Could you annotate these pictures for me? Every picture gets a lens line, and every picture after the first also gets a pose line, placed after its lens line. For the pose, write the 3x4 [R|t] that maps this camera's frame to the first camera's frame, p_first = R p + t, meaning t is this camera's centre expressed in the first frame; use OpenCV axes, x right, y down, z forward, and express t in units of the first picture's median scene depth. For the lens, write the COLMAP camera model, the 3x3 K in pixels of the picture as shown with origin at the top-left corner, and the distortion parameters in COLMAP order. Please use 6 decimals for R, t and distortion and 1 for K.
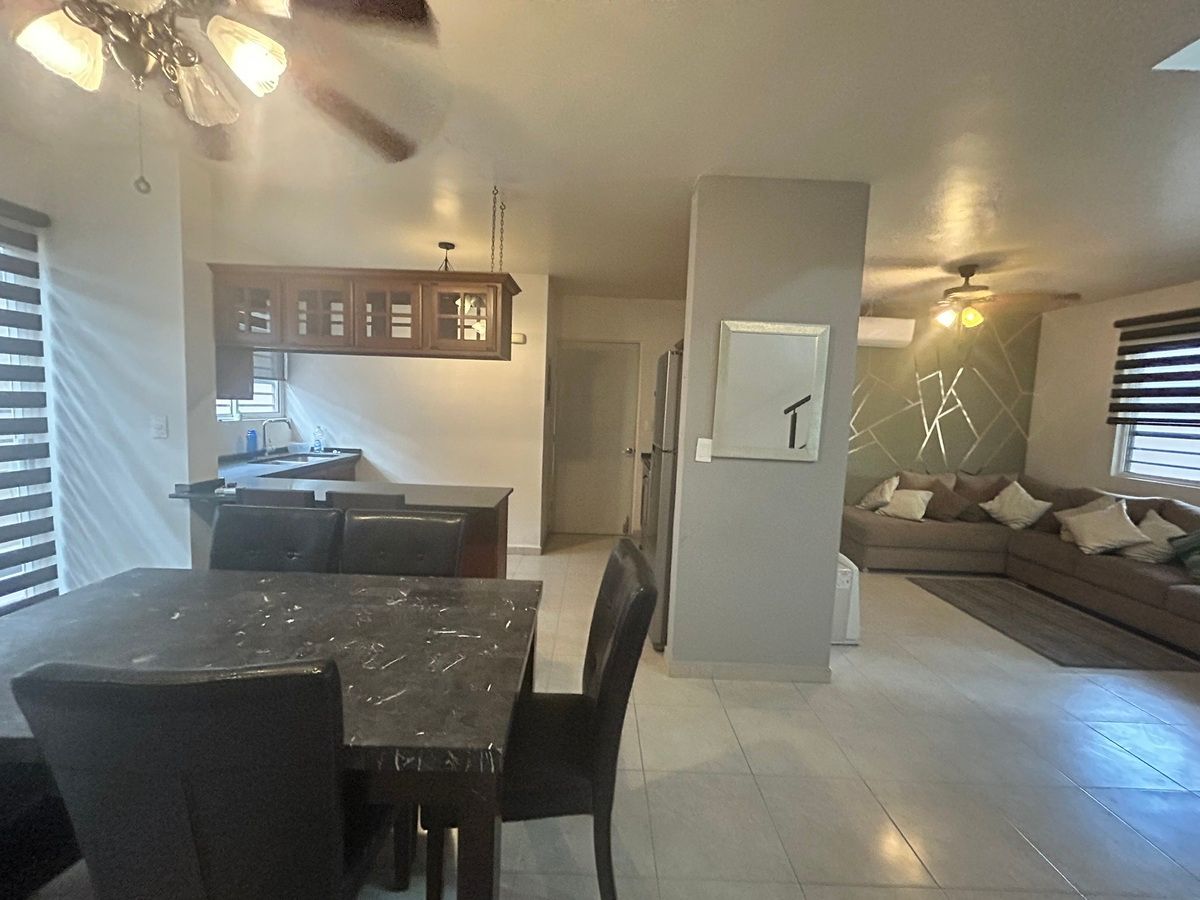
lens RADIAL K [[487.3, 0, 599.6], [0, 487.3, 441.6], [0, 0, 1]] dist [-0.001956, -0.000317]
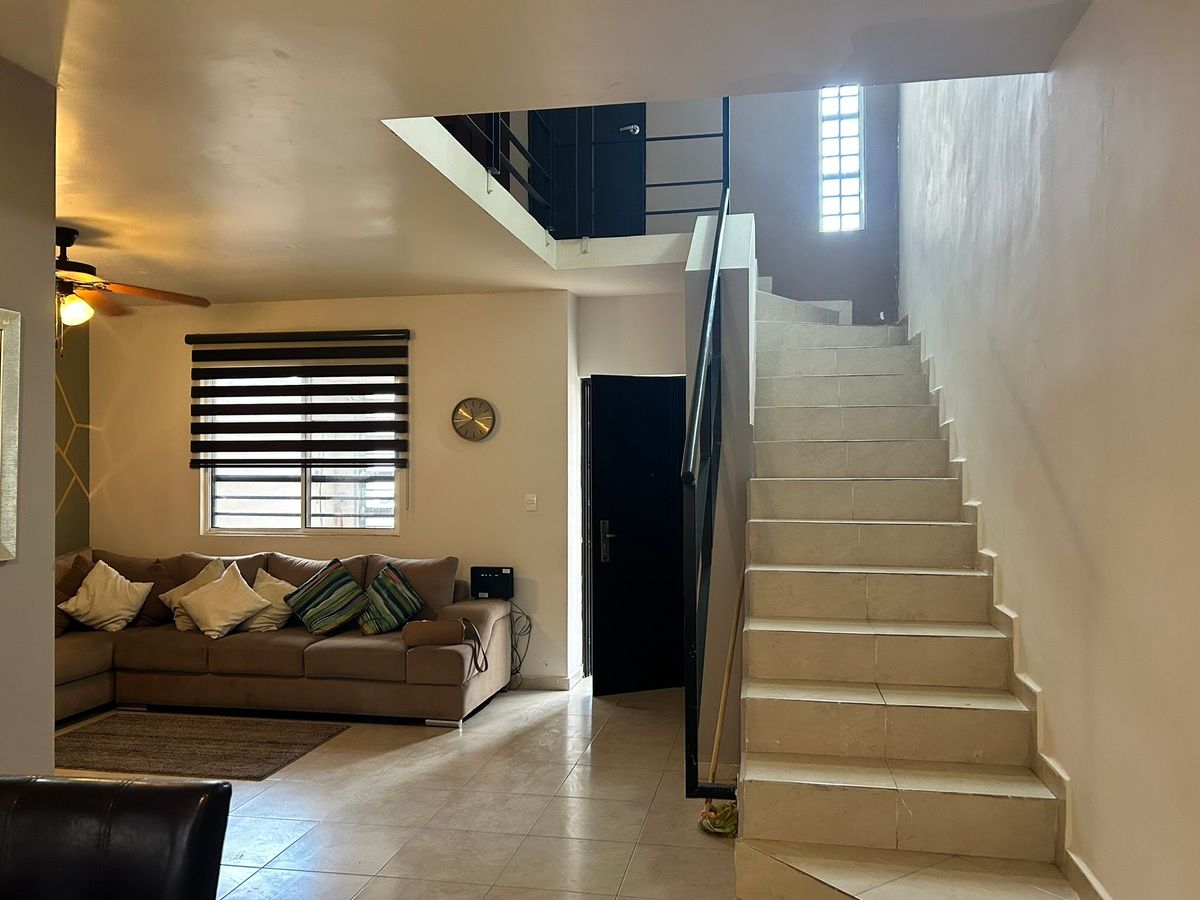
lens RADIAL K [[904.8, 0, 599.6], [0, 904.8, 456.6], [0, 0, 1]] dist [0.044379, -0.024785]
pose [[0.187187, -0.028527, 0.981910, -0.252731], [0.082918, 0.996470, 0.013143, -0.020463], [-0.978818, 0.078958, 0.188892, 0.100438]]
